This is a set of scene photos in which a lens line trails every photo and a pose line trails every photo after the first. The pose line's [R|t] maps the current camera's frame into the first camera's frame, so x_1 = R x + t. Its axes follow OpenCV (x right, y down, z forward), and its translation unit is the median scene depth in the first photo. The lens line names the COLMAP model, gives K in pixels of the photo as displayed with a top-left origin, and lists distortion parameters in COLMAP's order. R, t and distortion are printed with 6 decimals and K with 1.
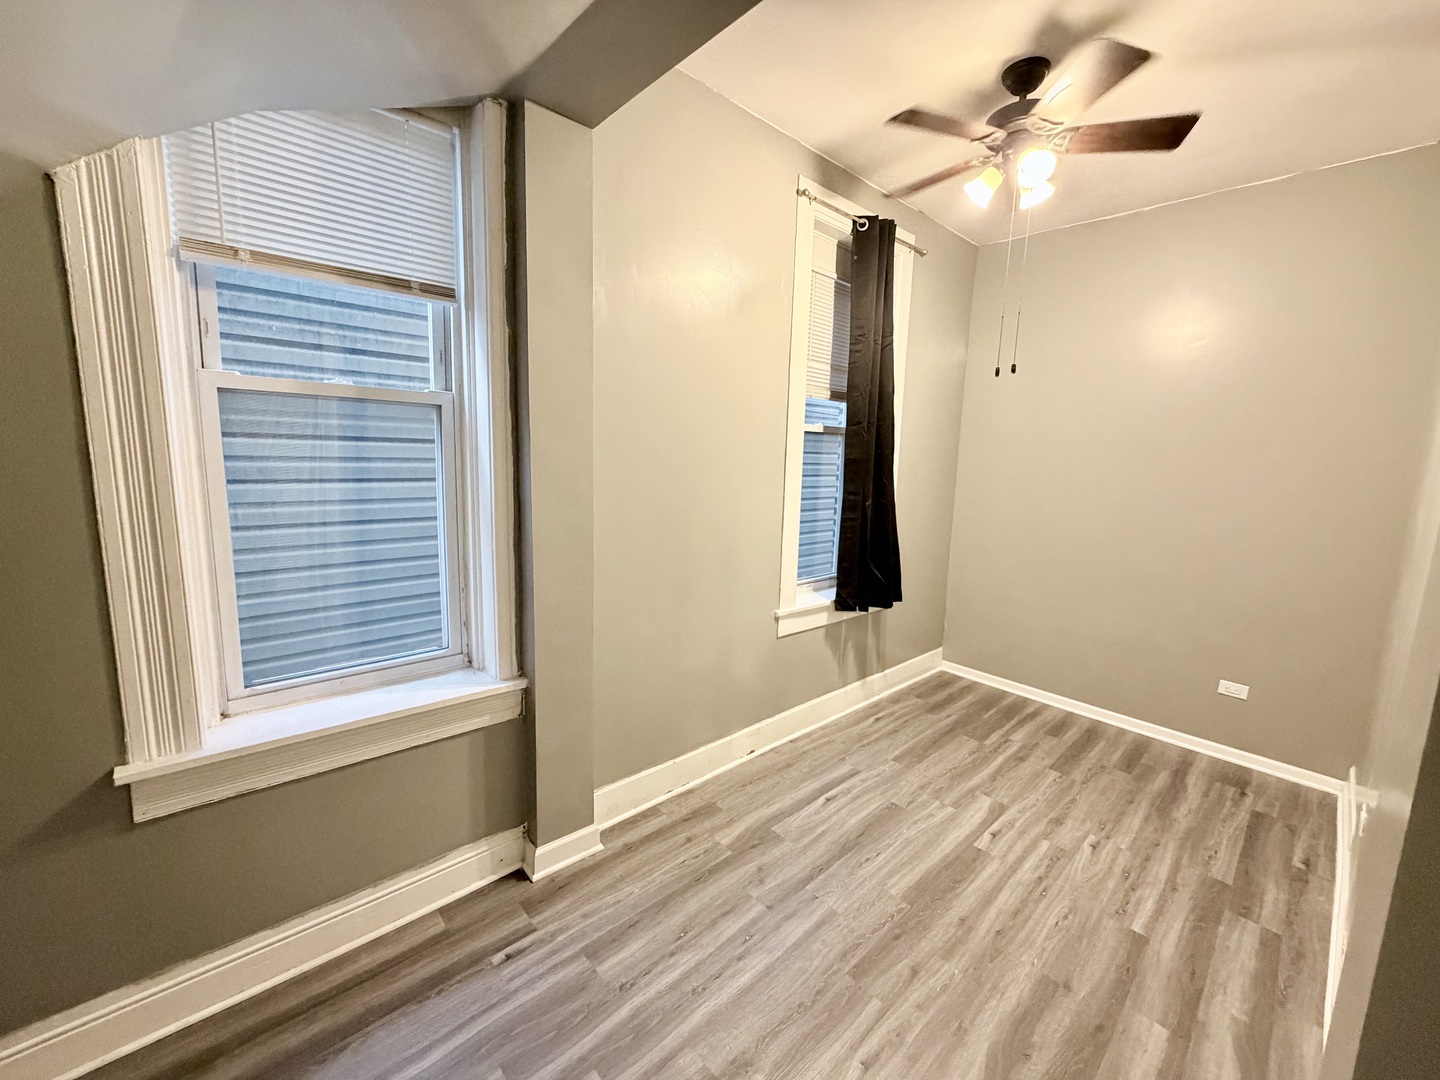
lens RADIAL K [[575.1, 0, 715.8], [0, 575.1, 539.7], [0, 0, 1]] dist [0.000677, -0.000334]
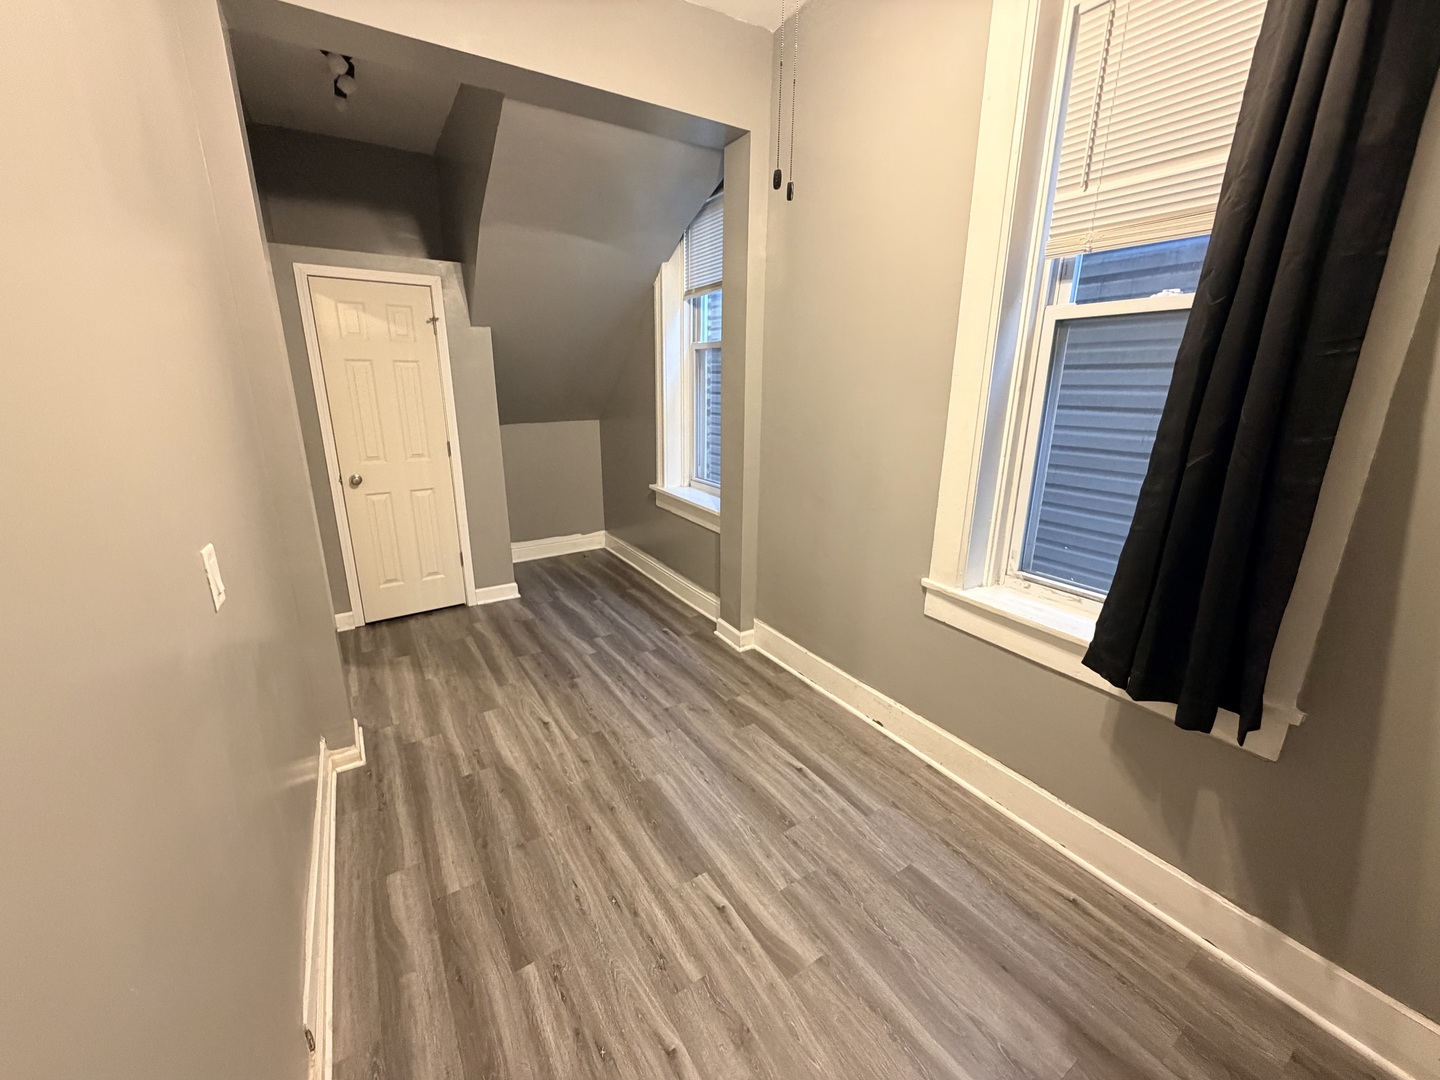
lens RADIAL K [[575.1, 0, 715.8], [0, 575.1, 539.7], [0, 0, 1]] dist [0.000677, -0.000334]
pose [[-0.181870, 0.233597, -0.955173, 1.039925], [-0.156814, 0.952052, 0.262692, -0.096062], [0.970738, 0.197560, -0.136518, 0.992894]]
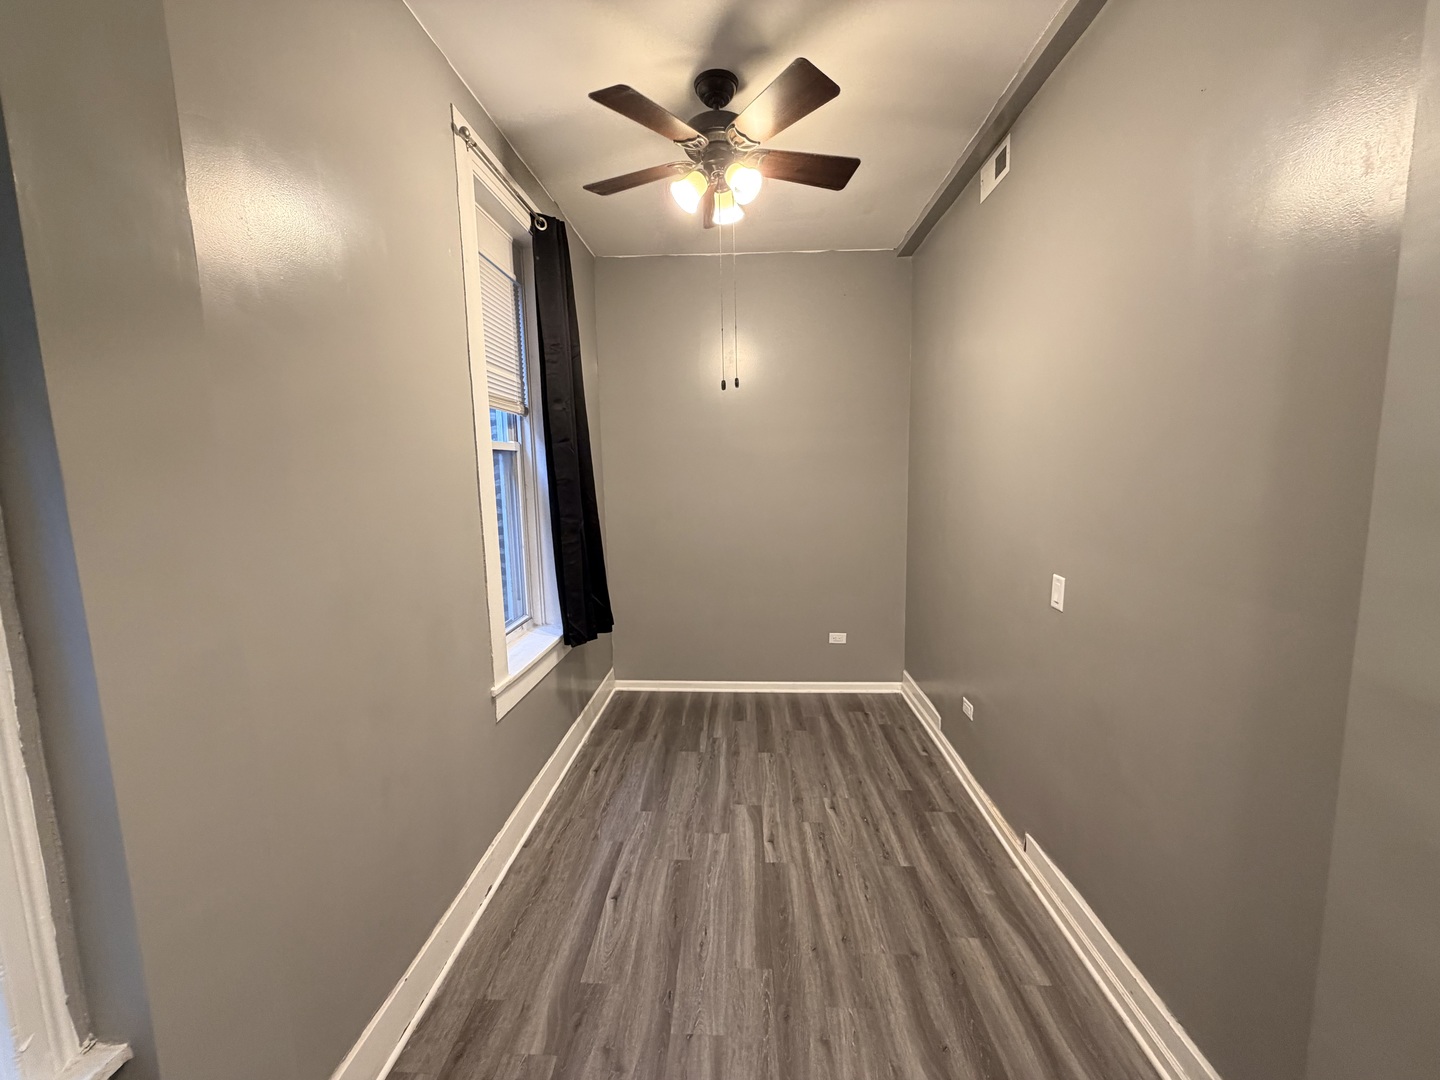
lens RADIAL K [[571.6, 0, 717.5], [0, 571.6, 538.7], [0, 0, 1]] dist [-0.001120, -0.000251]
pose [[0.707630, -0.130331, 0.694459, -0.212237], [0.145837, 0.988619, 0.036933, -0.064739], [-0.691369, 0.075143, 0.718584, 0.299455]]
